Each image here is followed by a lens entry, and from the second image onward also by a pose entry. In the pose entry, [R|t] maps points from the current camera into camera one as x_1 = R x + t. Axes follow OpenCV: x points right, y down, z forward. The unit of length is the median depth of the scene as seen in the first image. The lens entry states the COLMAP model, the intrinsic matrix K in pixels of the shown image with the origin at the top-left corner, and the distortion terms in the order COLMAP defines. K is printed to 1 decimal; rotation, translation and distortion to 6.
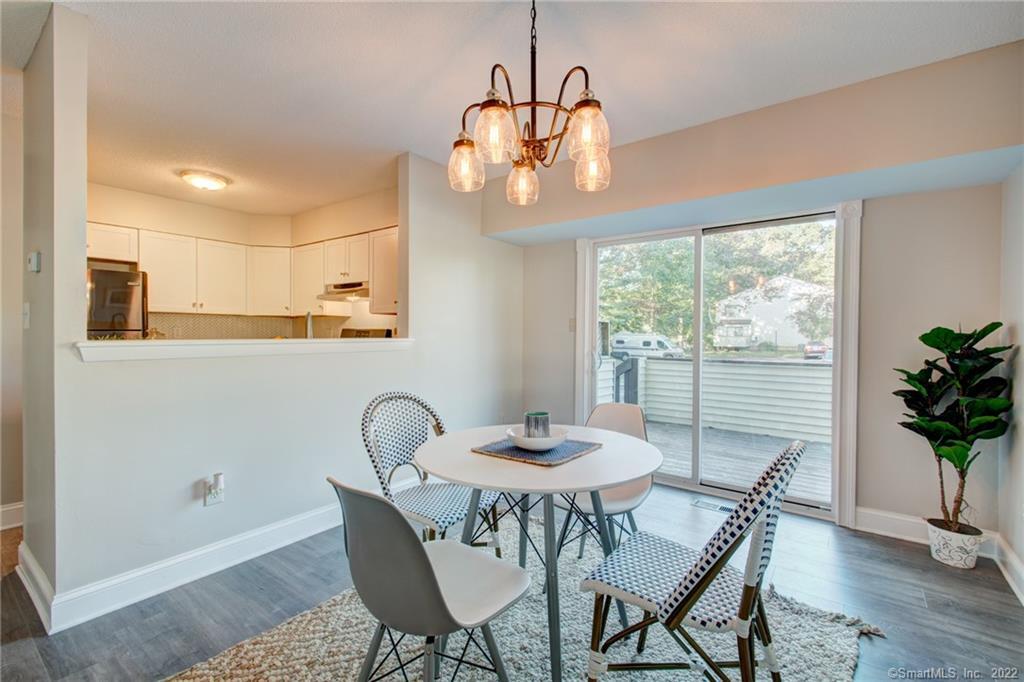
lens RADIAL K [[447.0, 0, 512.5], [0, 447.0, 346.3], [0, 0, 1]] dist [0.026445, -0.022965]
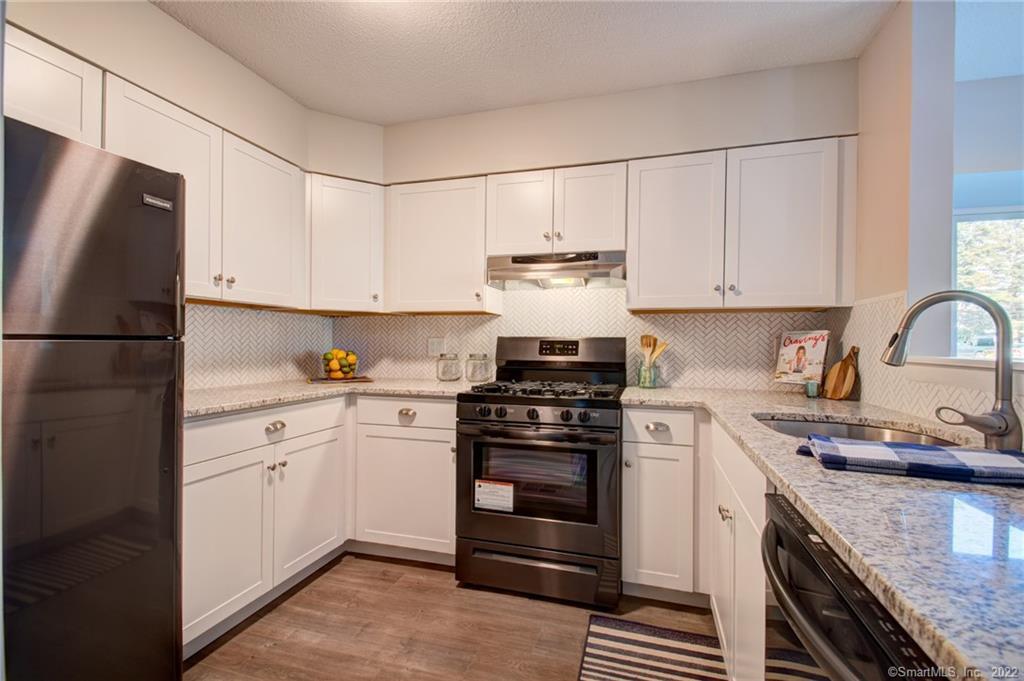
lens RADIAL K [[447.0, 0, 512.5], [0, 447.0, 345.8], [0, 0, 1]] dist [0.026445, -0.022965]
pose [[0.938787, 0.000679, 0.344496, -0.583661], [0.005422, 0.999845, -0.016745, -0.018650], [-0.344454, 0.017588, 0.938638, 0.487487]]
